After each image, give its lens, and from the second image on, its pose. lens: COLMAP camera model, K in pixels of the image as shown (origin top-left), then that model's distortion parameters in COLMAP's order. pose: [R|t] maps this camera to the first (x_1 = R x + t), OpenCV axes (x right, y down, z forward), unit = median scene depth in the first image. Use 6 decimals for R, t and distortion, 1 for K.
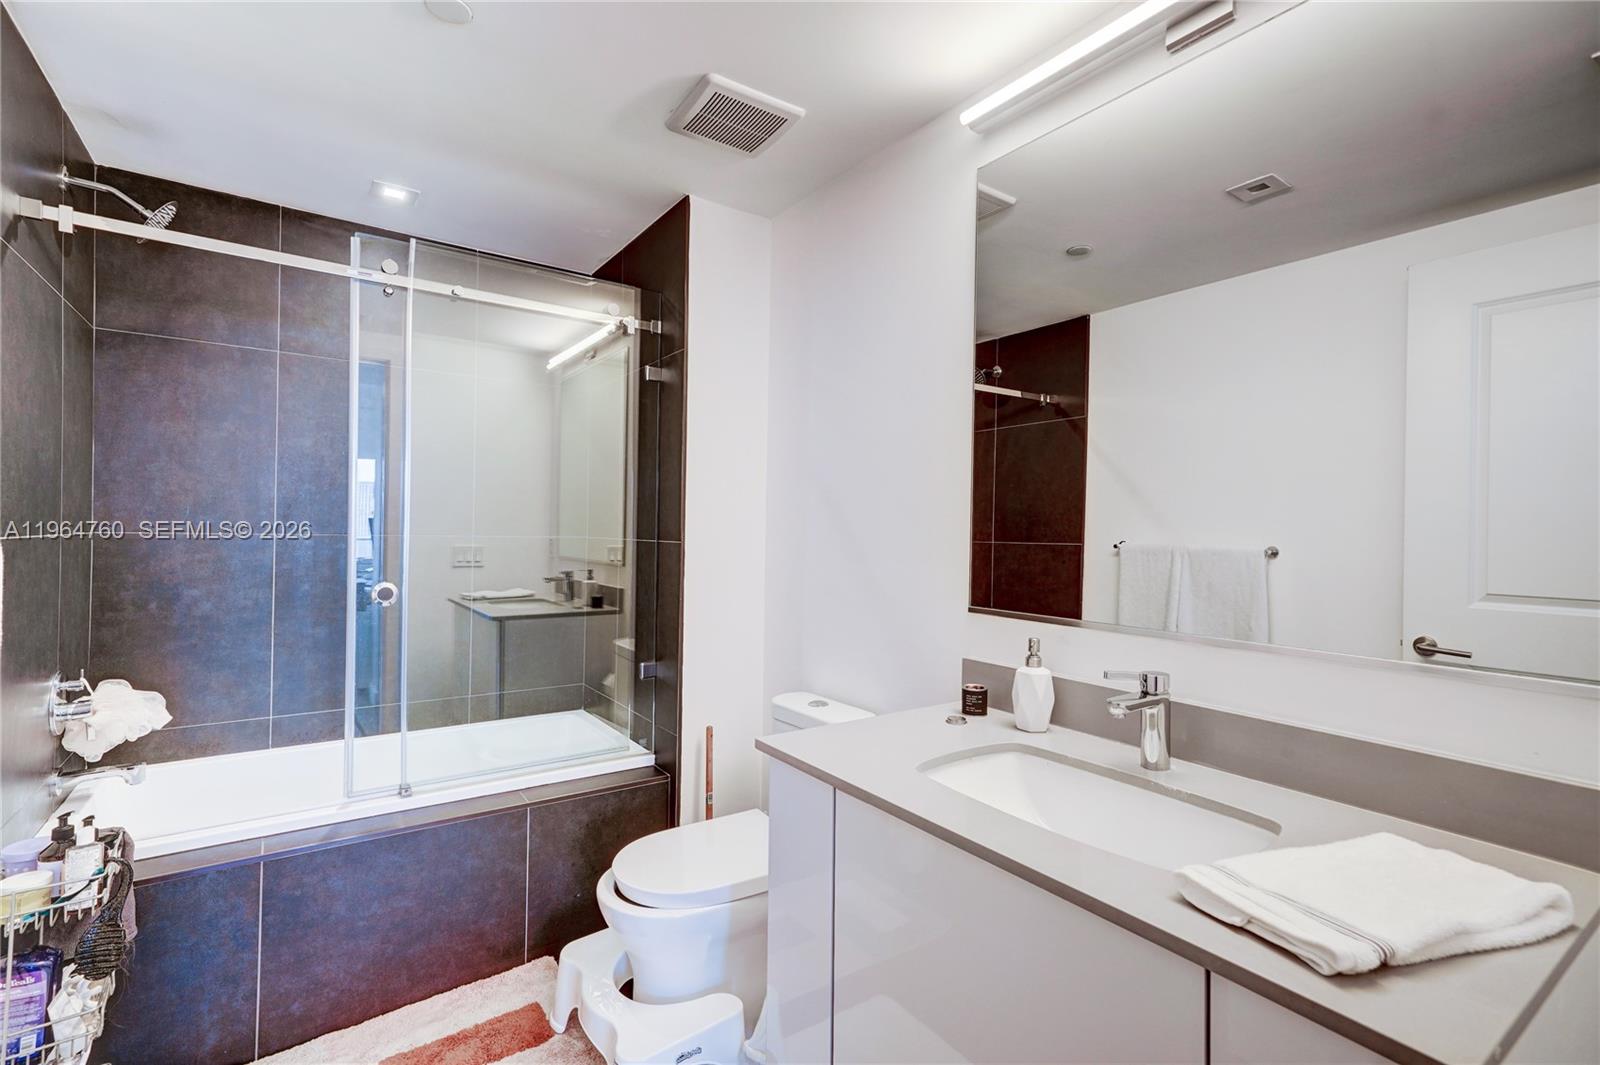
lens RADIAL K [[734.5, 0, 800.9], [0, 734.5, 528.6], [0, 0, 1]] dist [0.009591, 0.000085]
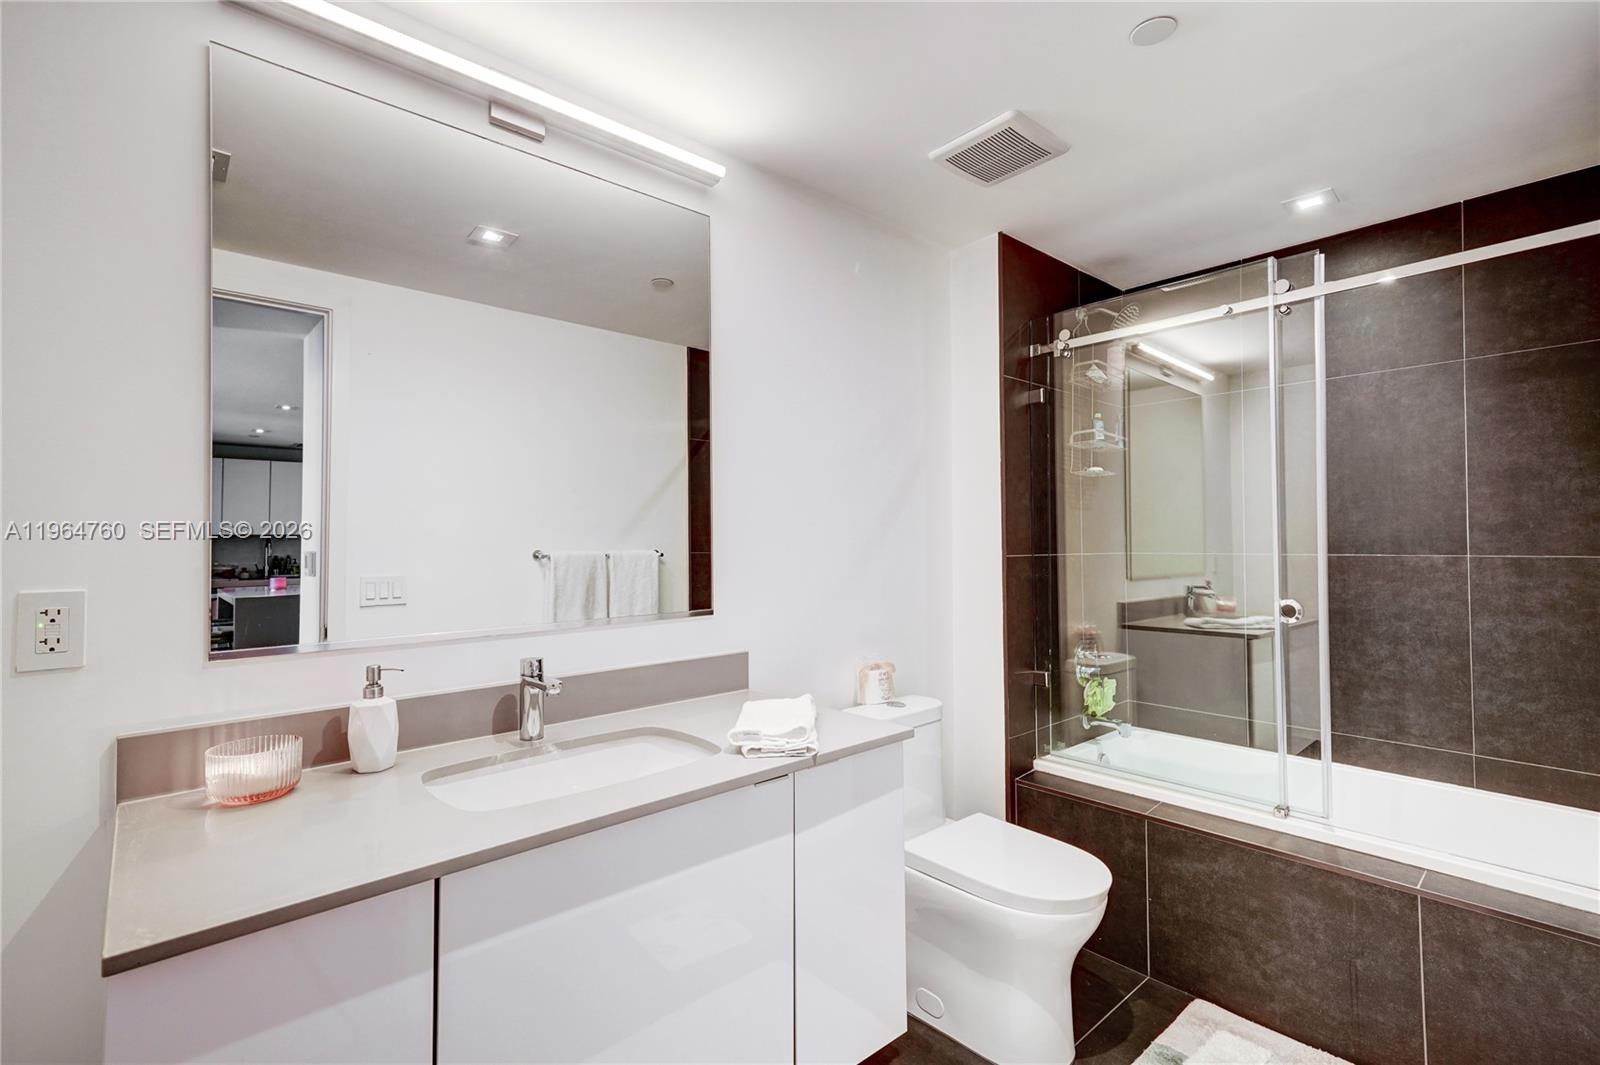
lens RADIAL K [[734.5, 0, 800.9], [0, 734.5, 528.6], [0, 0, 1]] dist [0.009591, 0.000085]
pose [[0.117641, -0.028382, -0.992651, 0.342109], [0.006436, 0.999592, -0.027817, 0.000644], [0.993035, -0.003116, 0.117776, 0.226260]]
